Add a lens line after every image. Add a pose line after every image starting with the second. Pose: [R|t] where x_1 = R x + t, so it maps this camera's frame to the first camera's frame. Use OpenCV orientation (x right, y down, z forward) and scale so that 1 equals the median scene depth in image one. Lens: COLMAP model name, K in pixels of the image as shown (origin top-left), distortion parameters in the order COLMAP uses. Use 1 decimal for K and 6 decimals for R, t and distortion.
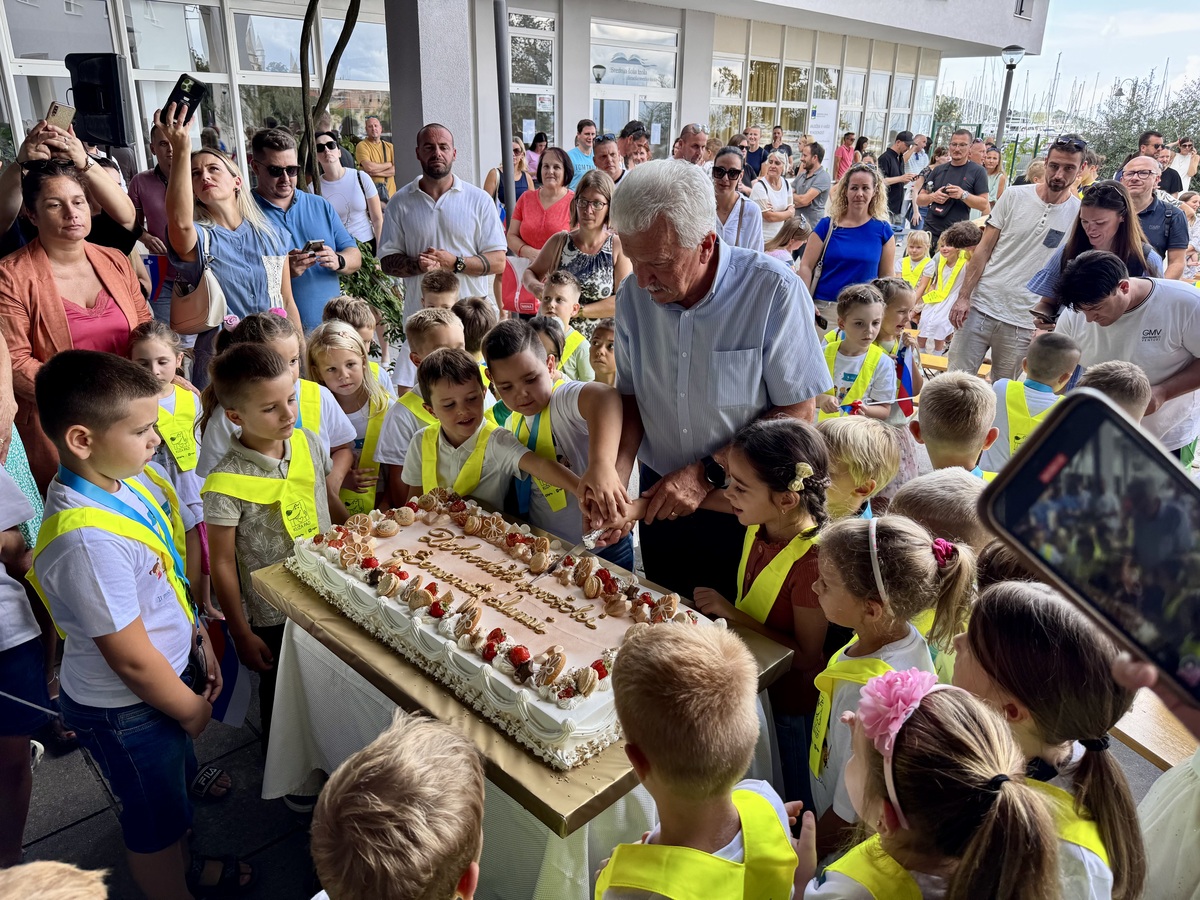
lens RADIAL K [[863.7, 0, 600.0], [0, 863.7, 450.0], [0, 0, 1]] dist [0.004881, 0.000448]
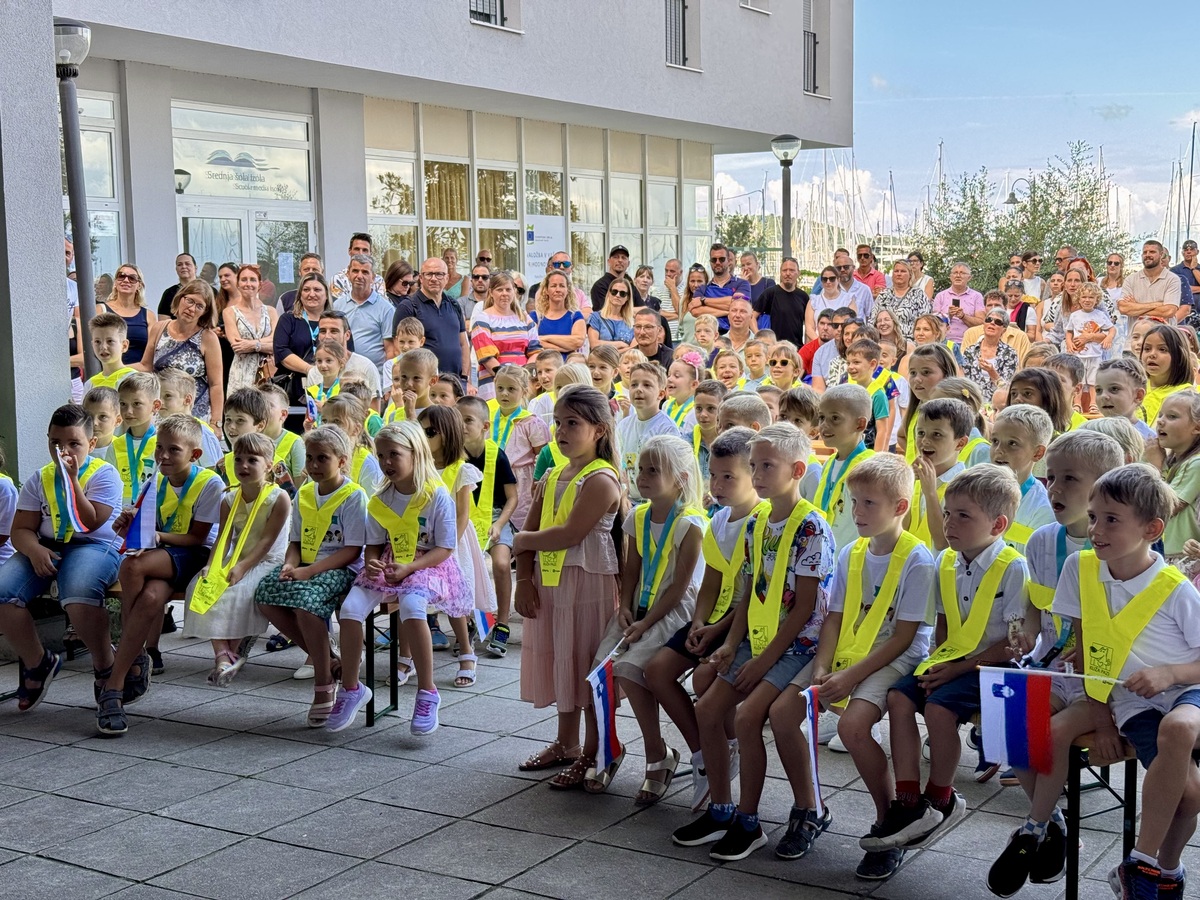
lens RADIAL K [[1690.4, 0, 604.1], [0, 1690.4, 446.1], [0, 0, 1]] dist [0.227066, -0.553223]
pose [[0.967578, -0.055249, 0.246456, -0.021431], [0.116487, 0.963421, -0.241351, 0.075626], [-0.224106, 0.262235, 0.938621, -0.164264]]
